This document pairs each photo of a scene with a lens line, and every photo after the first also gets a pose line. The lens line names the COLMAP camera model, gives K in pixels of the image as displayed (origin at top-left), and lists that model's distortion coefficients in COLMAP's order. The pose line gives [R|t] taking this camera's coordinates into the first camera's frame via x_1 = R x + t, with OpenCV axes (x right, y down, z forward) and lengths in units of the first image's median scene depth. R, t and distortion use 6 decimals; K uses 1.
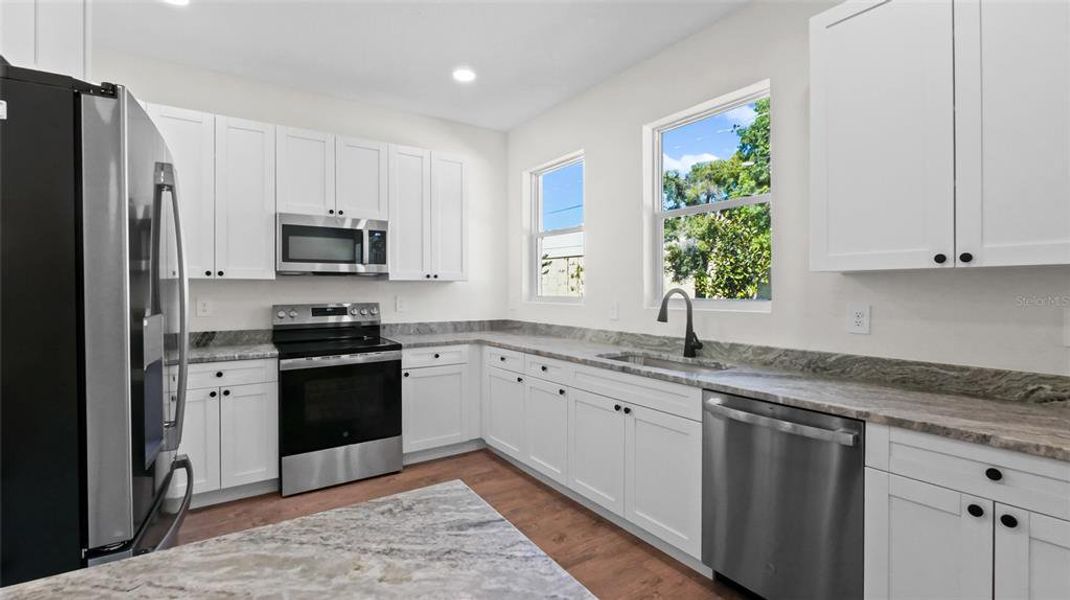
lens RADIAL K [[458.8, 0, 531.1], [0, 458.8, 291.4], [0, 0, 1]] dist [-0.008240, 0.000609]
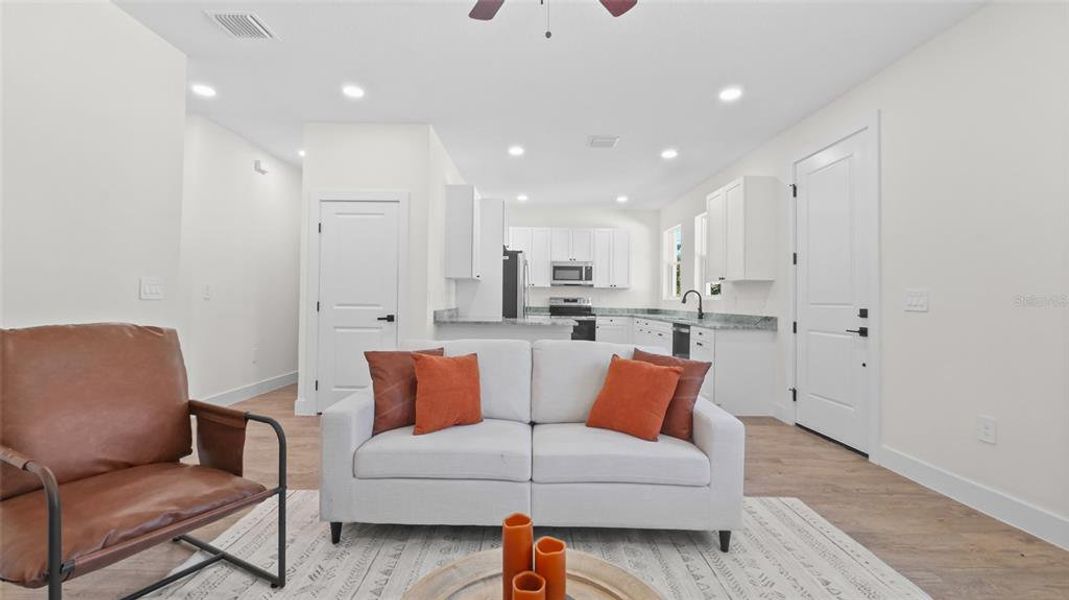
lens RADIAL K [[458.4, 0, 529.9], [0, 458.4, 292.0], [0, 0, 1]] dist [-0.008240, 0.000609]
pose [[0.835594, 0.004791, -0.549326, 0.749076], [-0.019275, 0.999602, -0.020601, 0.056472], [0.549009, 0.027802, 0.835354, -1.199990]]
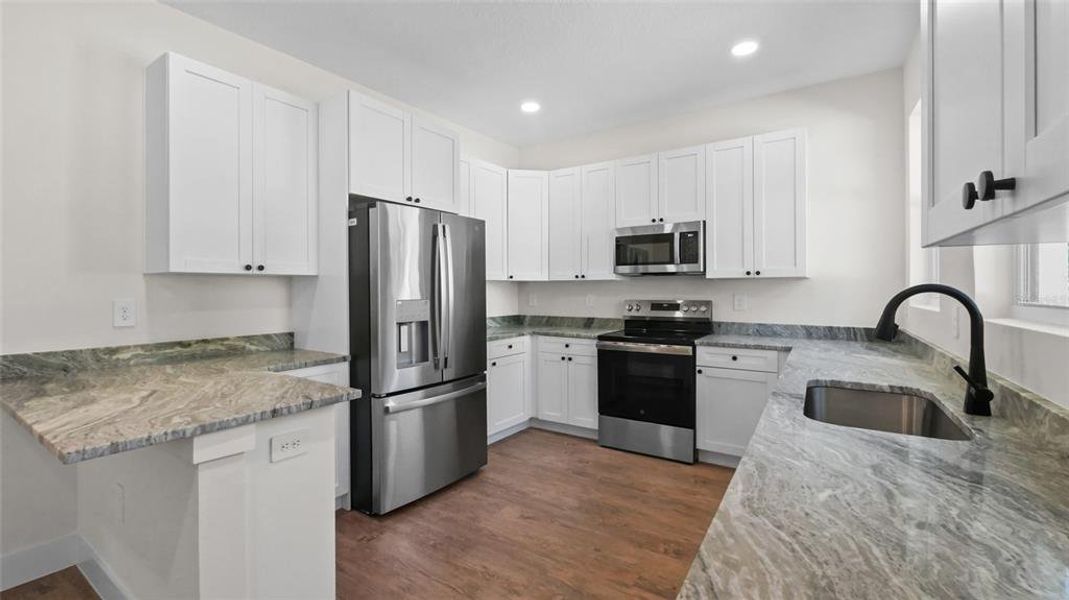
lens RADIAL K [[458.4, 0, 527.8], [0, 458.4, 290.4], [0, 0, 1]] dist [-0.008240, 0.000609]
pose [[0.384514, 0.003453, -0.923113, 0.520630], [-0.002293, 0.999993, 0.002785, 0.000419], [0.923116, 0.001046, 0.384519, 0.264003]]
